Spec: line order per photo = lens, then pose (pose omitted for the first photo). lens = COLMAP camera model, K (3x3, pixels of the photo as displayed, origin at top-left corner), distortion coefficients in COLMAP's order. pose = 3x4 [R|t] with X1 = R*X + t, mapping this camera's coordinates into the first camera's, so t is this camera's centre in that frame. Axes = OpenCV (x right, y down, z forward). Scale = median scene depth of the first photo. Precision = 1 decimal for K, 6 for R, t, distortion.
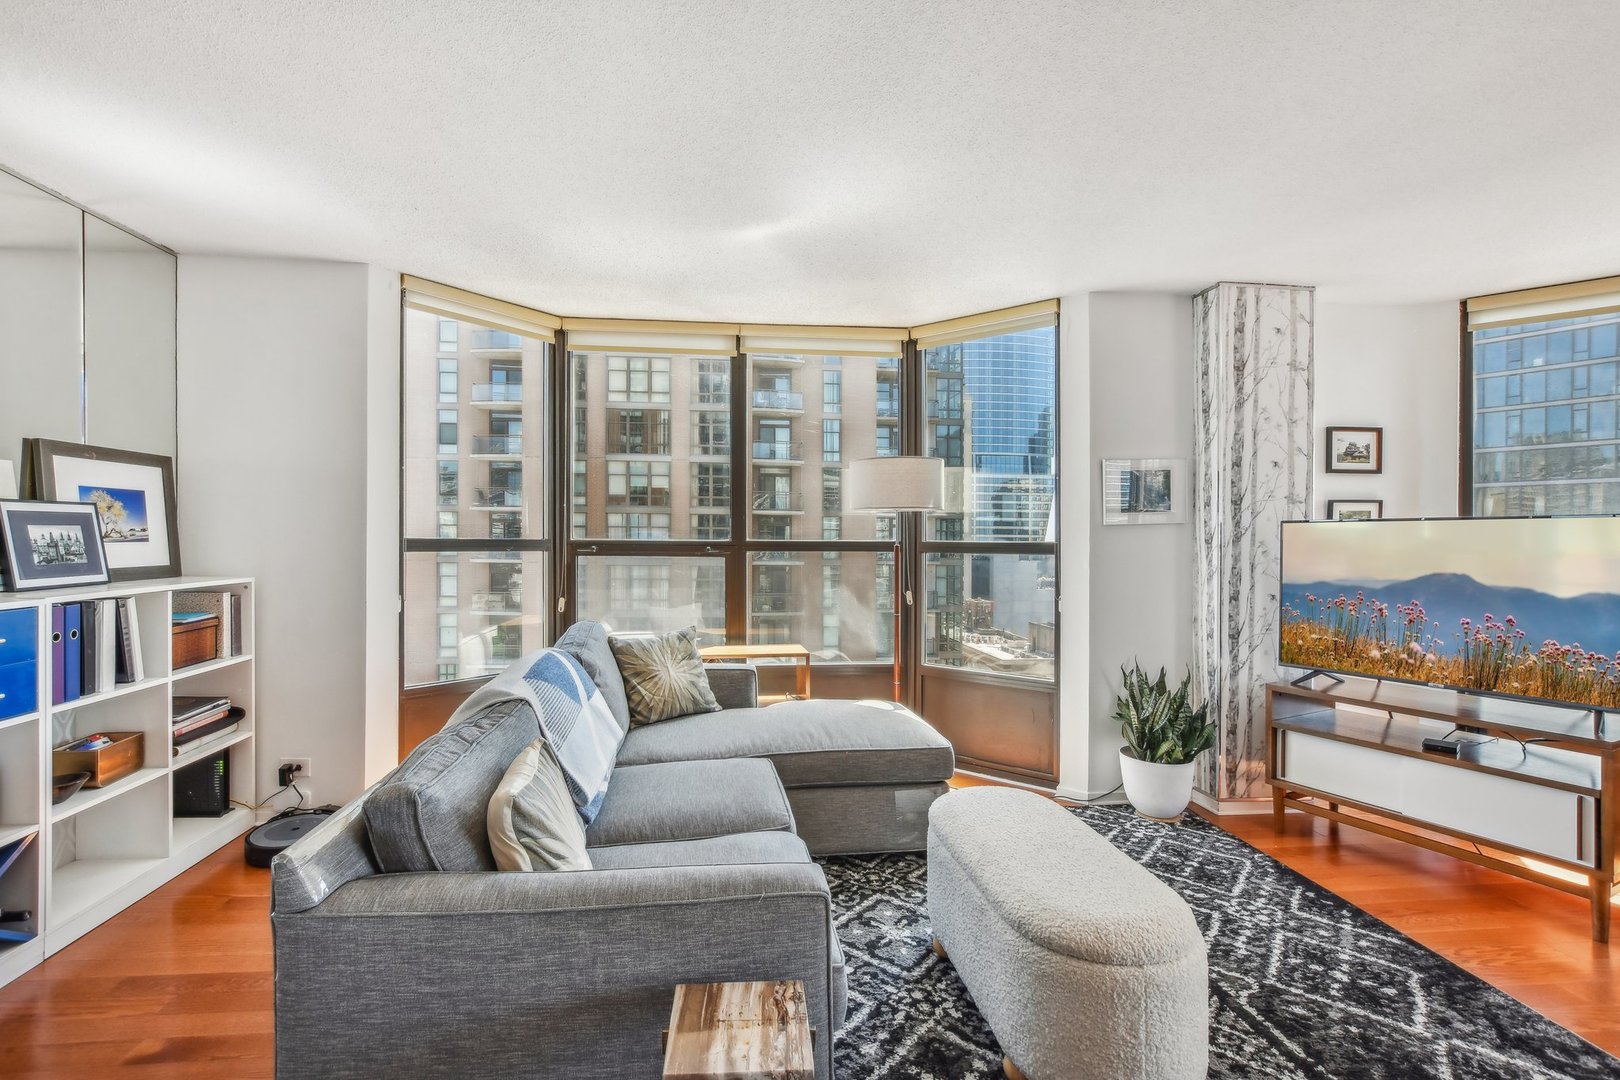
lens RADIAL K [[730.4, 0, 784.6], [0, 730.4, 548.9], [0, 0, 1]] dist [-0.007849, 0.003434]
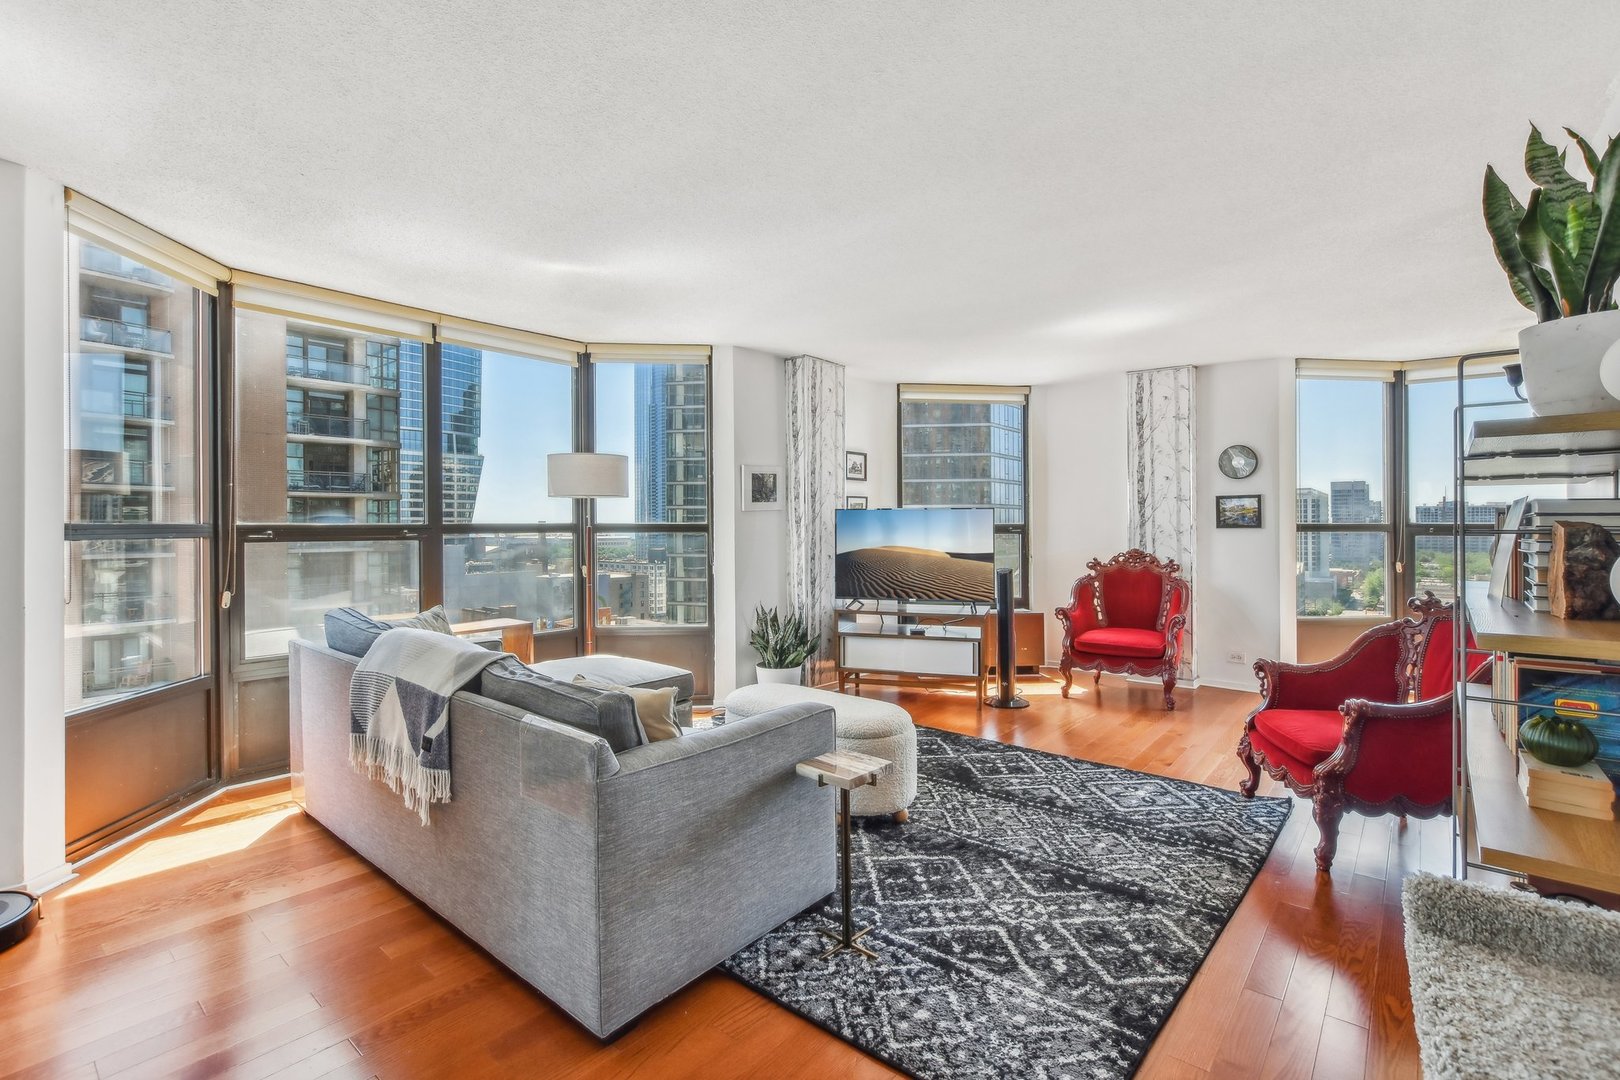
lens RADIAL K [[730.4, 0, 814.9], [0, 730.4, 530.3], [0, 0, 1]] dist [-0.007849, 0.003434]
pose [[0.710181, -0.014181, 0.703877, -0.479116], [0.015382, 0.999871, 0.004625, 0.000698], [-0.703851, 0.007543, 0.710307, -0.116204]]
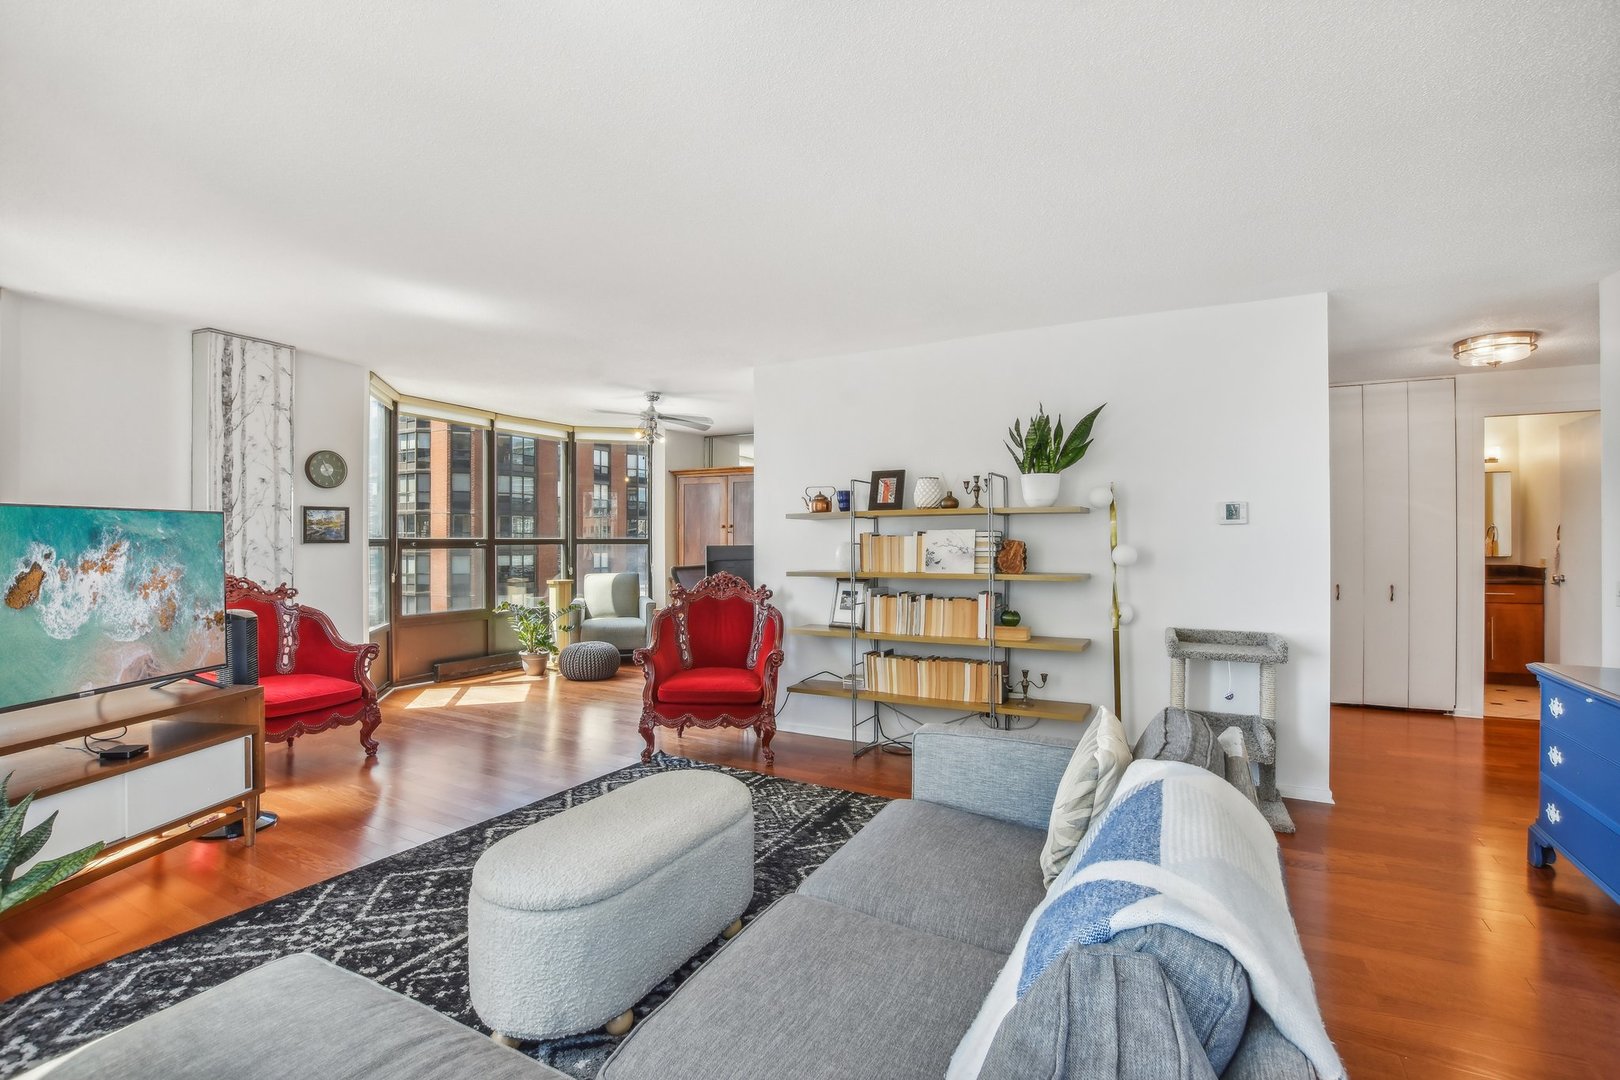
lens RADIAL K [[730.4, 0, 810.4], [0, 730.4, 533.7], [0, 0, 1]] dist [-0.007849, 0.003434]
pose [[-0.824198, -0.007788, 0.566249, -0.283955], [-0.003024, 0.999952, 0.009351, -0.017860], [-0.566294, 0.005995, -0.824181, 1.015918]]
